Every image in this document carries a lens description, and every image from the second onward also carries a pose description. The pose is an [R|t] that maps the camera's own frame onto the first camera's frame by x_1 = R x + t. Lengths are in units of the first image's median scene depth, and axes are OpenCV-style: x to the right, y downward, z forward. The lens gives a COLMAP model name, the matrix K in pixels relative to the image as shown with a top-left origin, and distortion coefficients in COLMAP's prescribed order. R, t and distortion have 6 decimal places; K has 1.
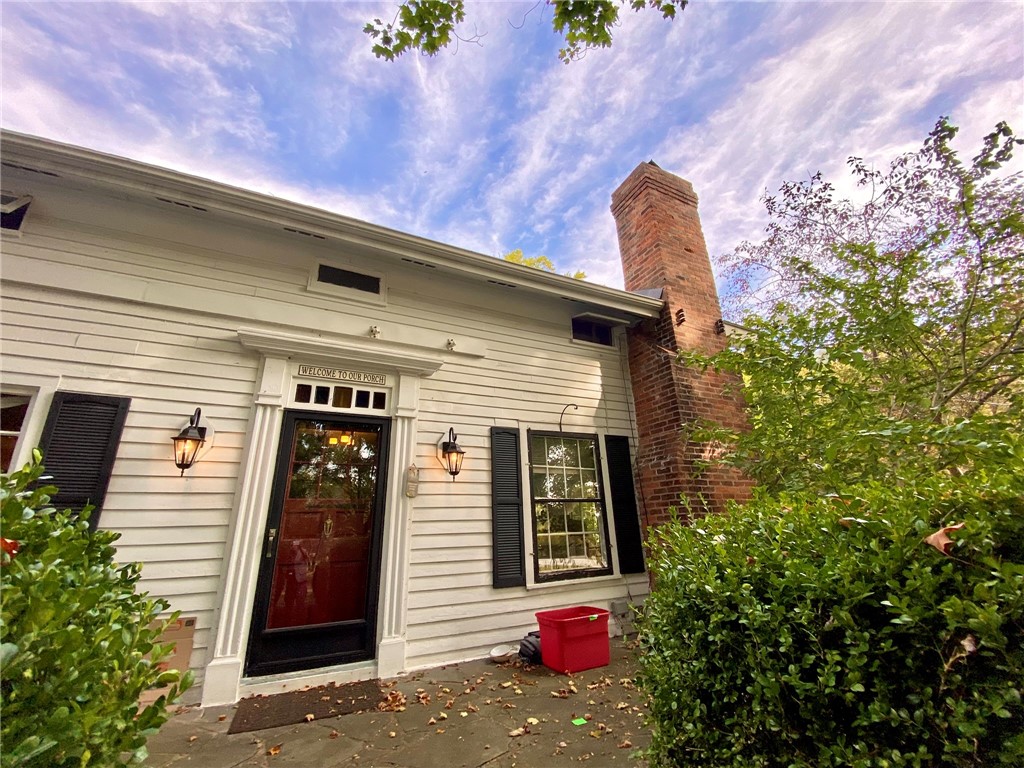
lens RADIAL K [[403.8, 0, 512.0], [0, 403.8, 384.0], [0, 0, 1]] dist [0.000946, -0.000249]
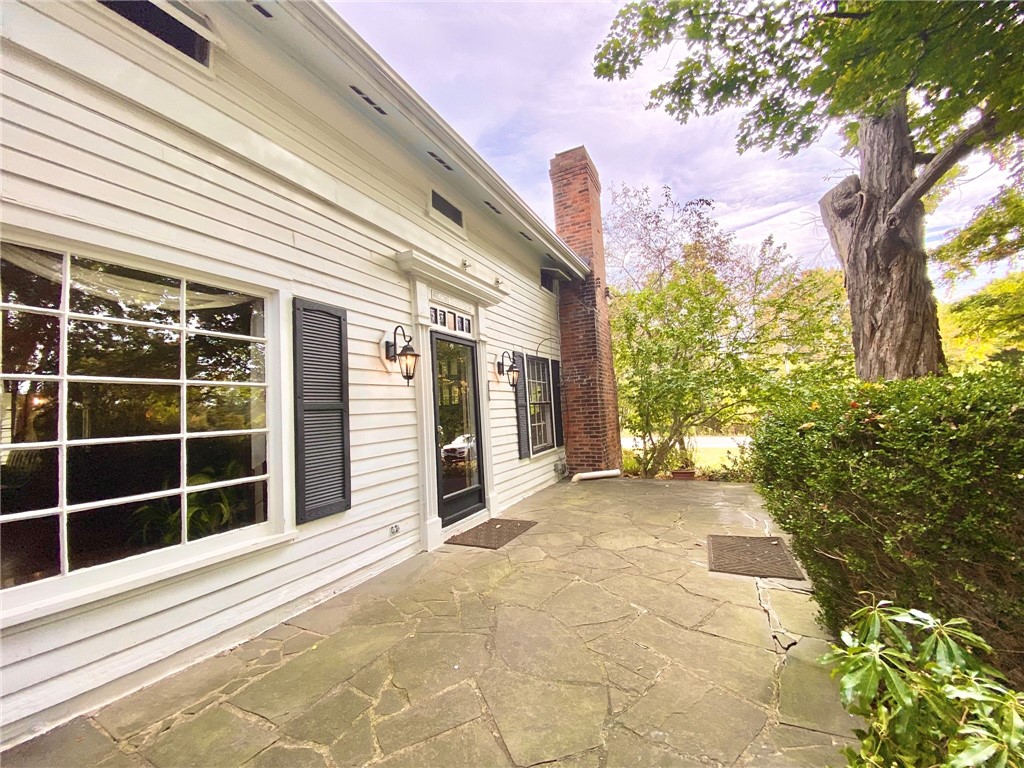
lens RADIAL K [[403.8, 0, 512.0], [0, 403.8, 384.0], [0, 0, 1]] dist [0.000946, -0.000249]
pose [[0.792557, 0.029889, 0.609065, -0.976760], [-0.179356, 0.966044, 0.185984, -0.040021], [-0.582825, -0.256642, 0.771006, -0.068541]]
